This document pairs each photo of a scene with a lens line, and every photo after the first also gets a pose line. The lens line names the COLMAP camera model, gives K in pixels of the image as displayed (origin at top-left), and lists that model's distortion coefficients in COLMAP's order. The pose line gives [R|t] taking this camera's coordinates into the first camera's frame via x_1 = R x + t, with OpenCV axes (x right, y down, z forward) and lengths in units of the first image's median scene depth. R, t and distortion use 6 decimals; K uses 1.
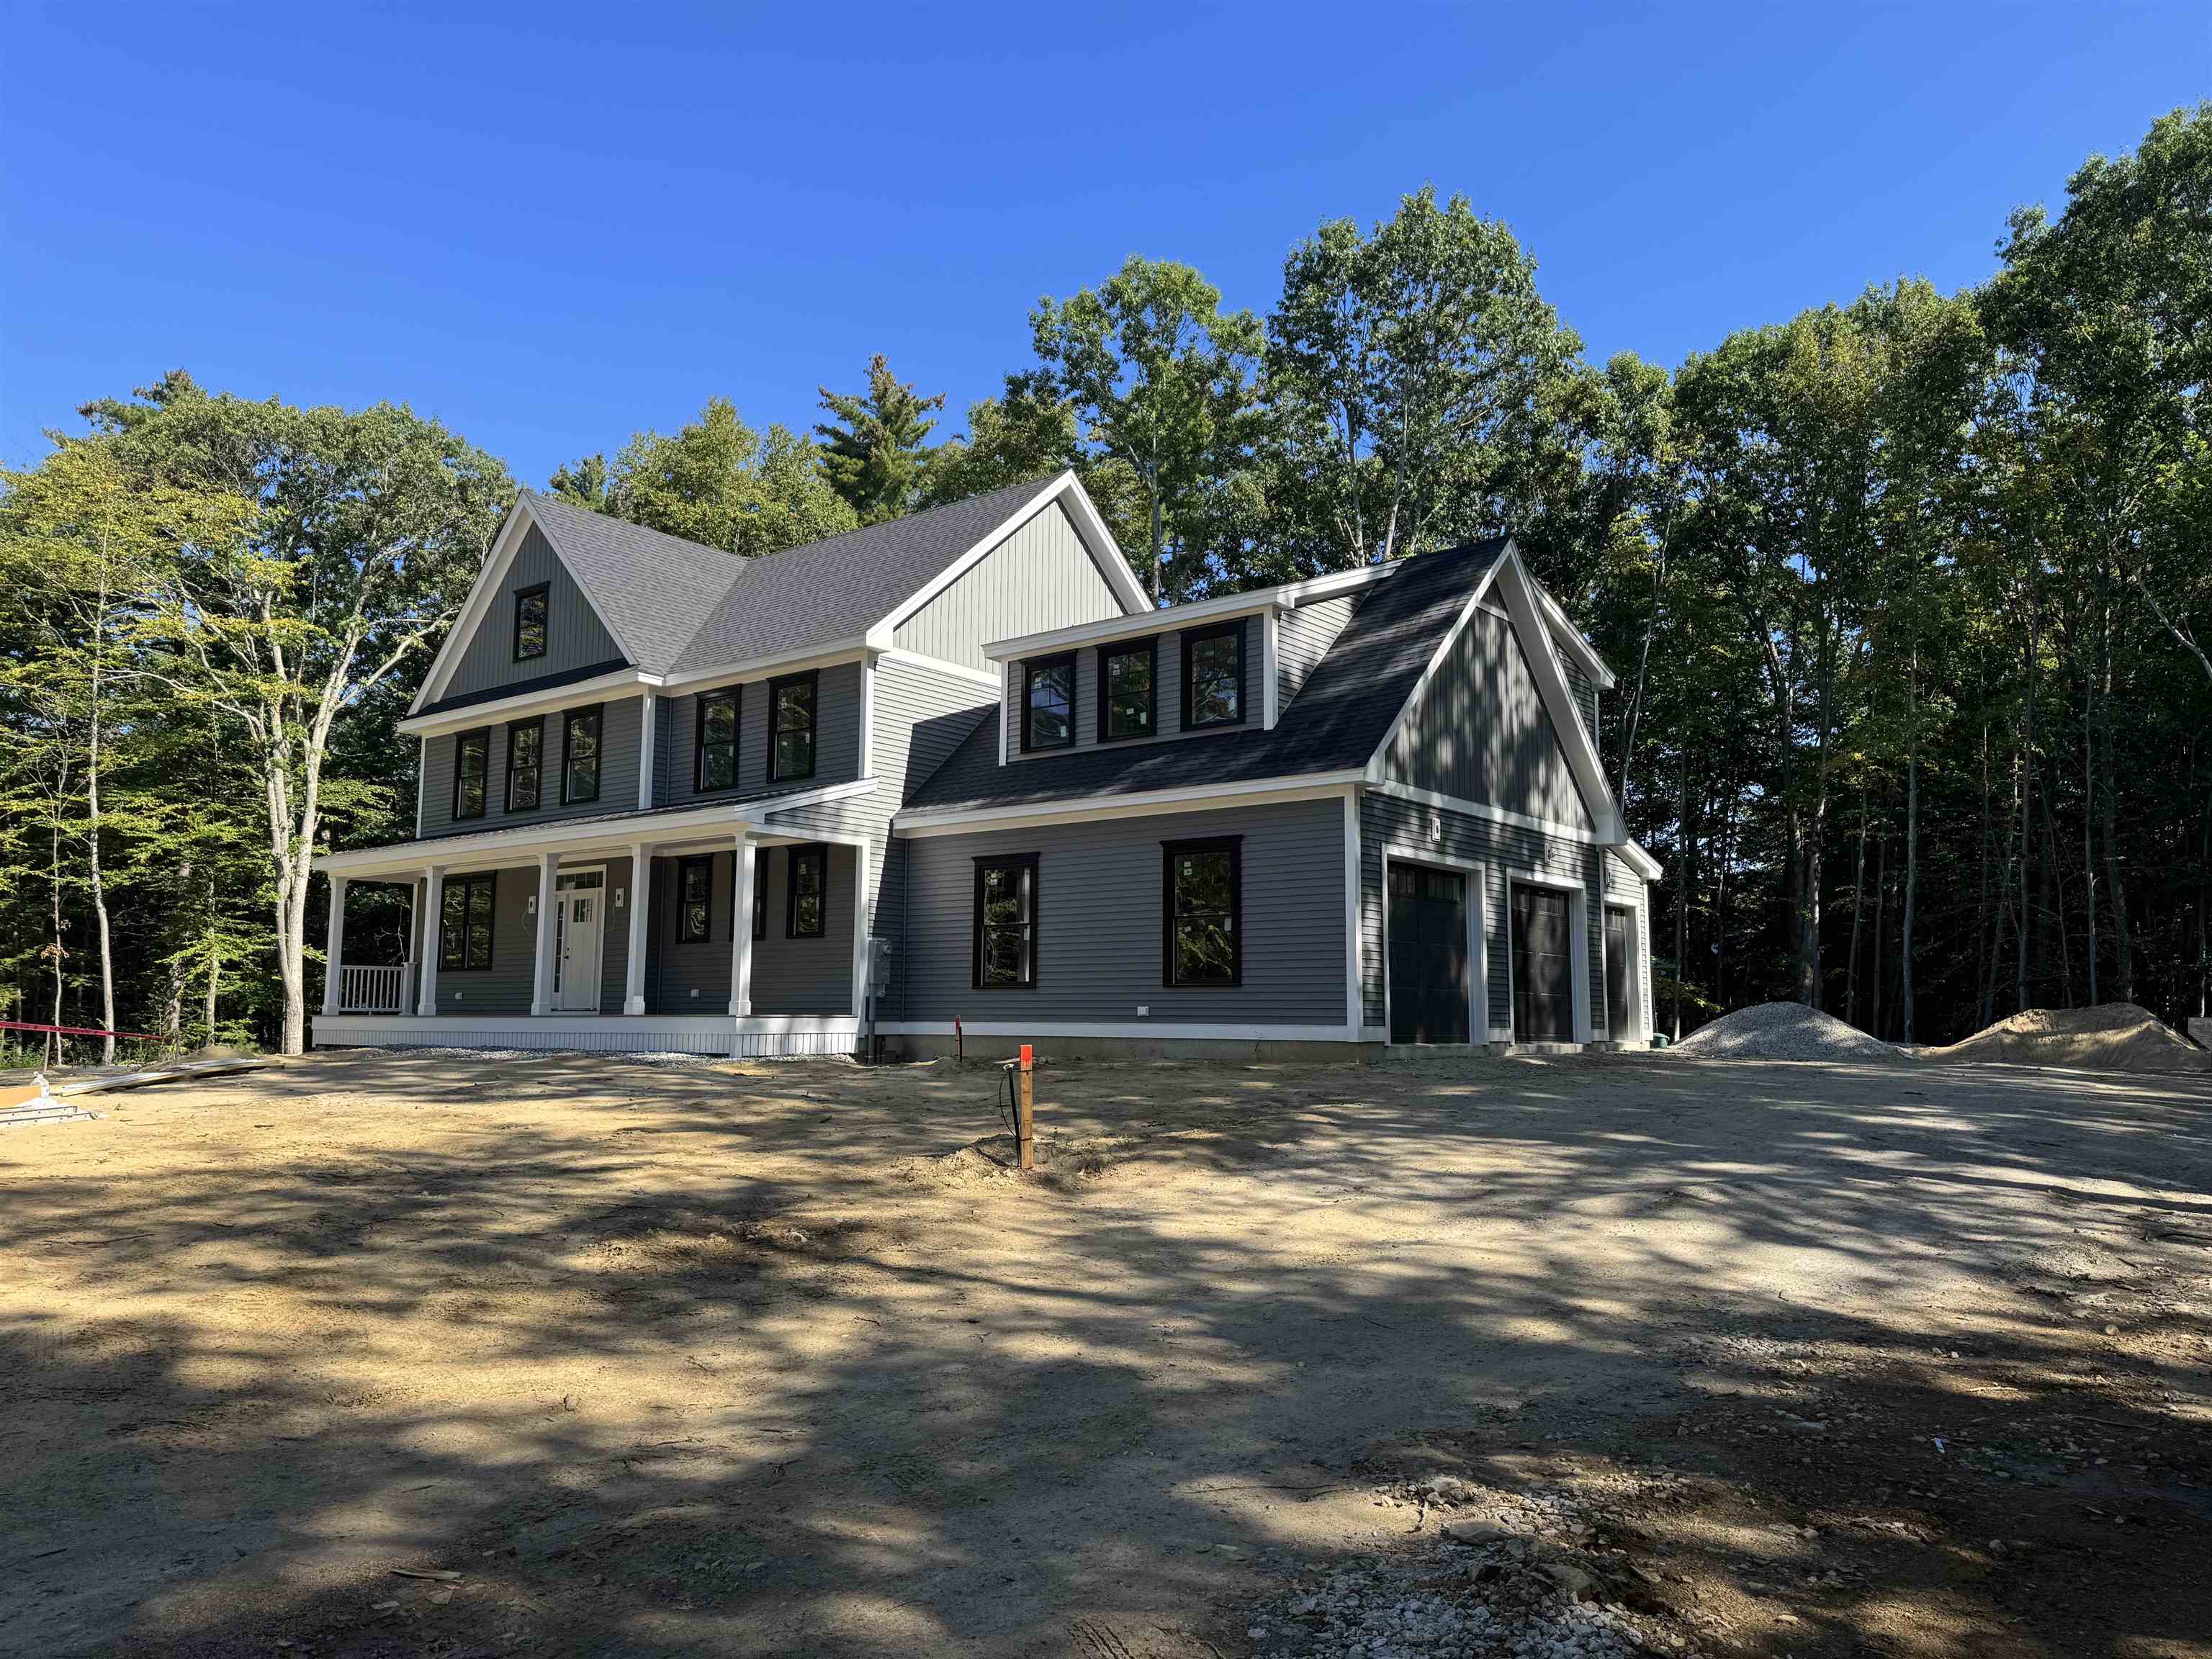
lens RADIAL K [[1539.9, 0, 1140.9], [0, 1539.9, 840.2], [0, 0, 1]] dist [0.164951, -0.251353]
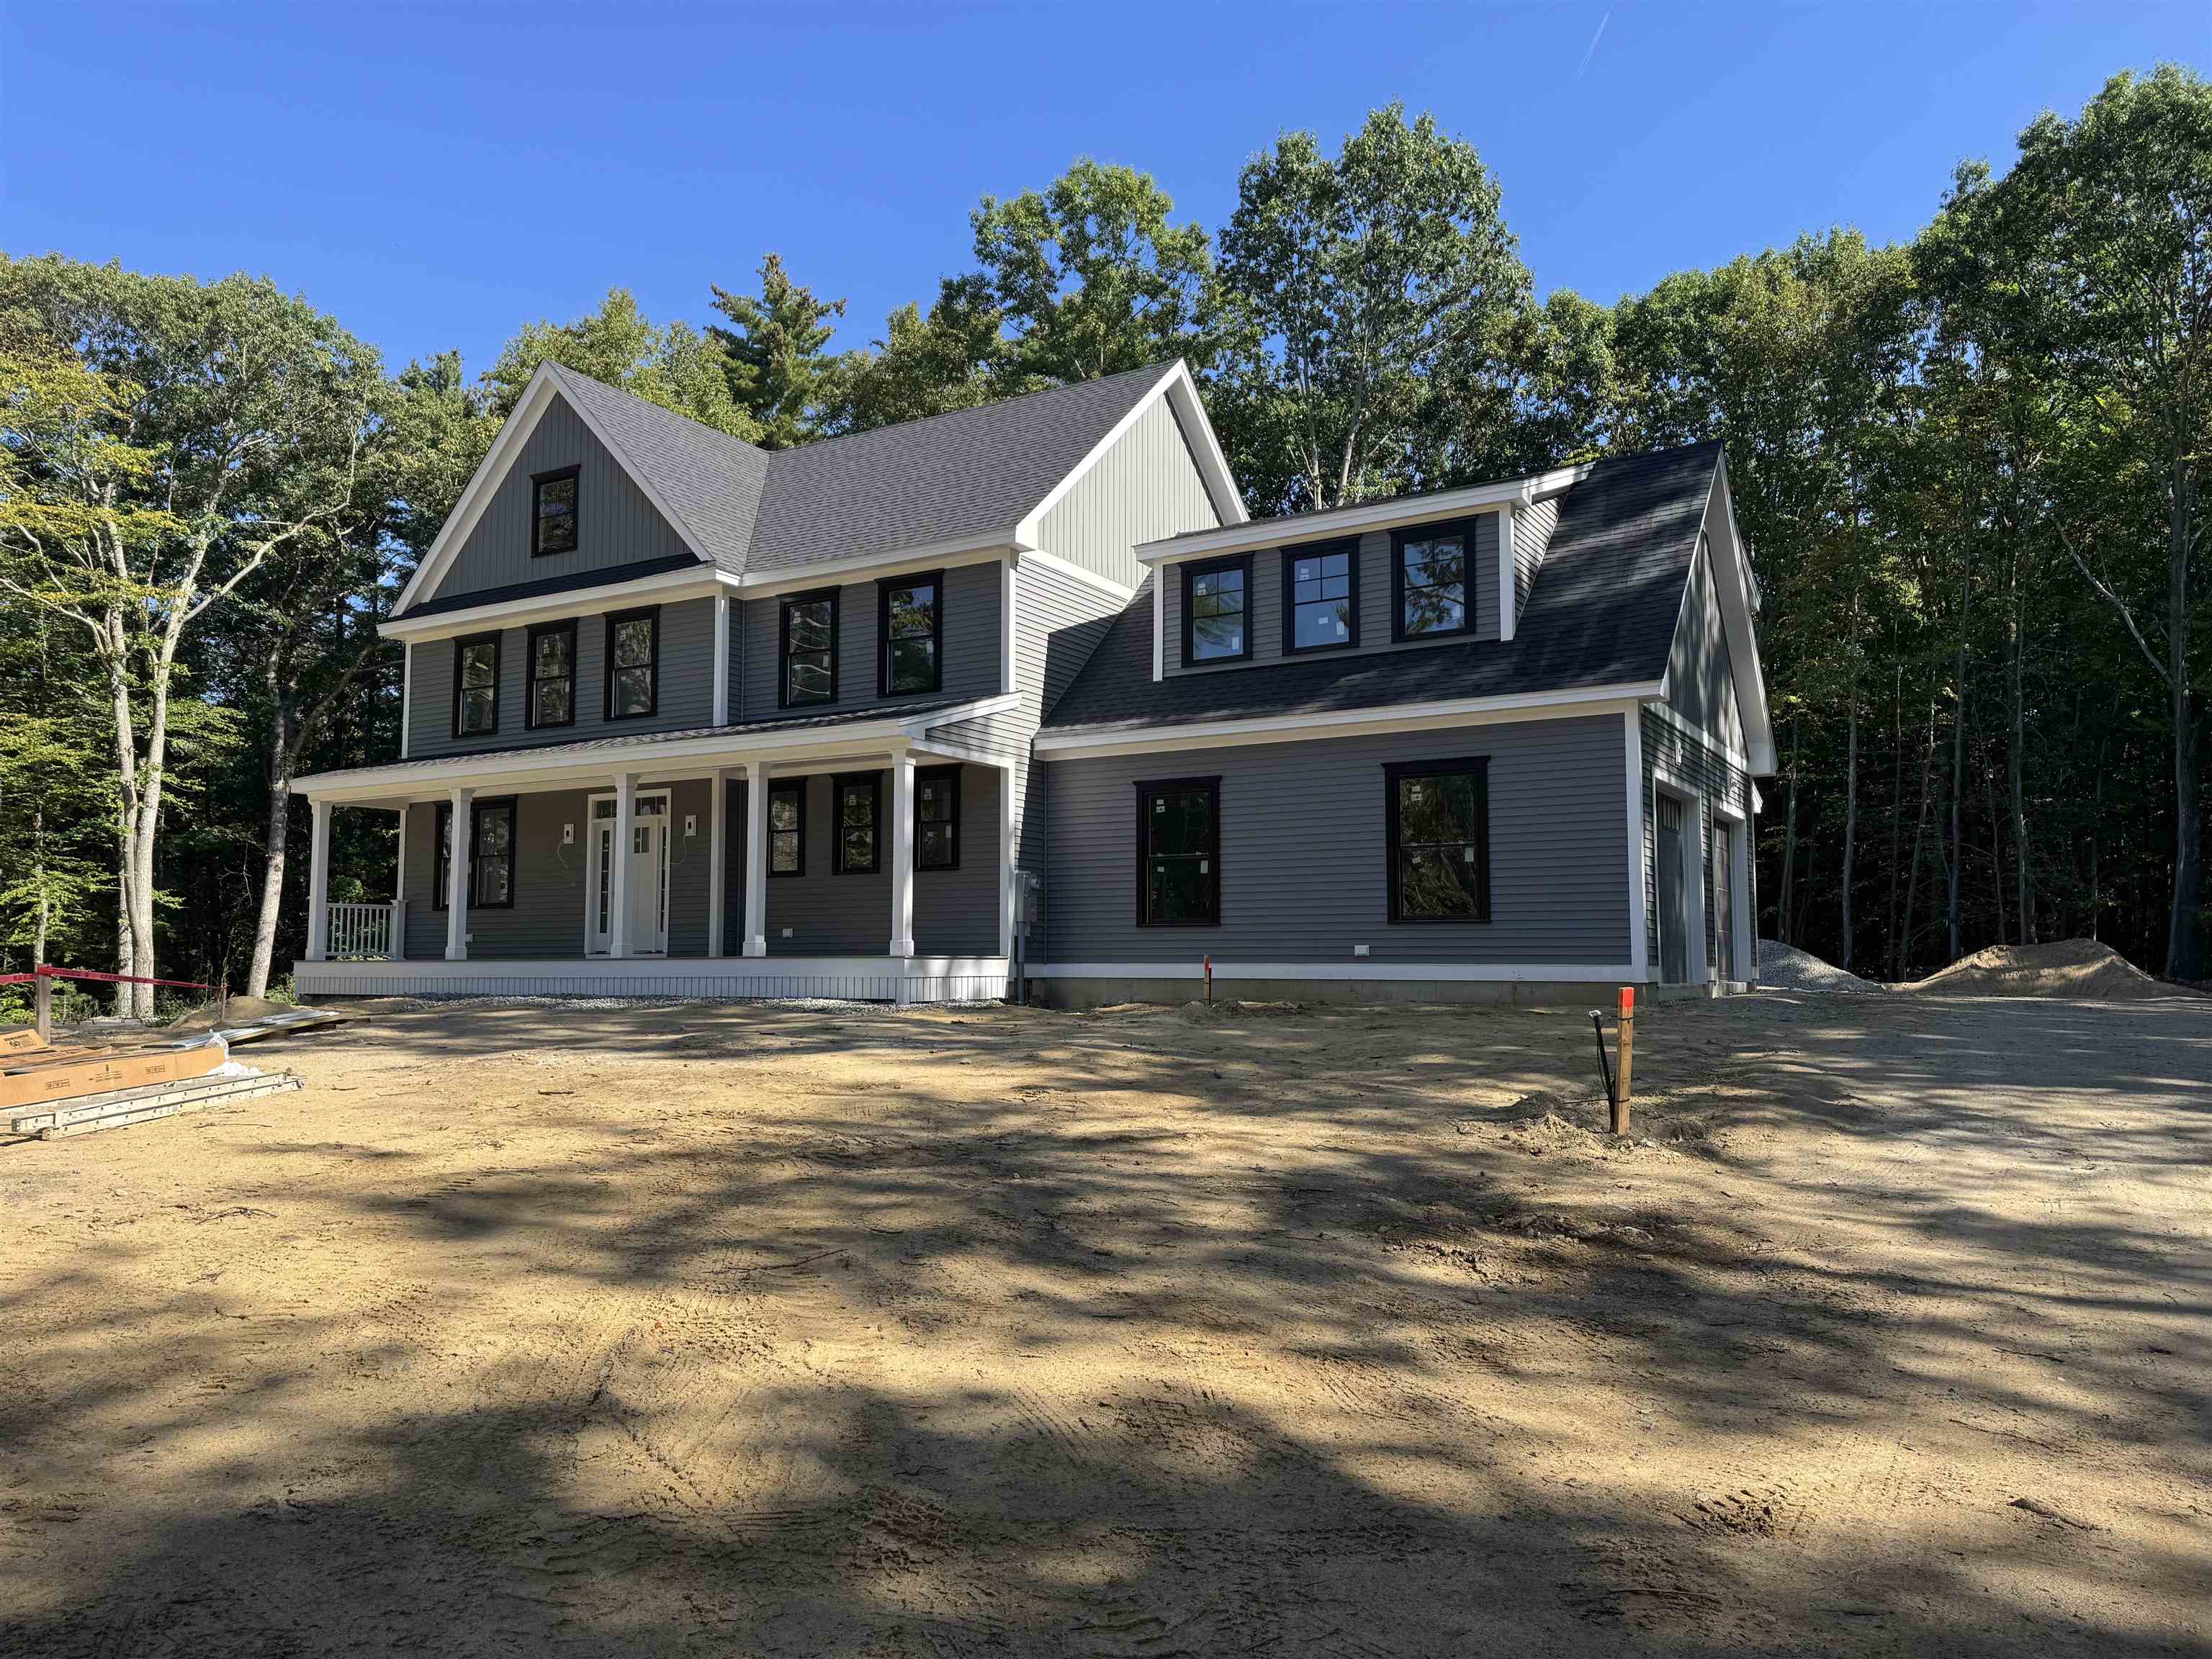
lens RADIAL K [[1532.0, 0, 1106.0], [0, 1532.0, 829.5], [0, 0, 1]] dist [0.142884, -0.200544]
pose [[0.990907, 0.004620, 0.134471, -0.197901], [-0.008283, 0.999609, 0.026691, 0.012411], [-0.134295, -0.027563, 0.990558, 0.092567]]
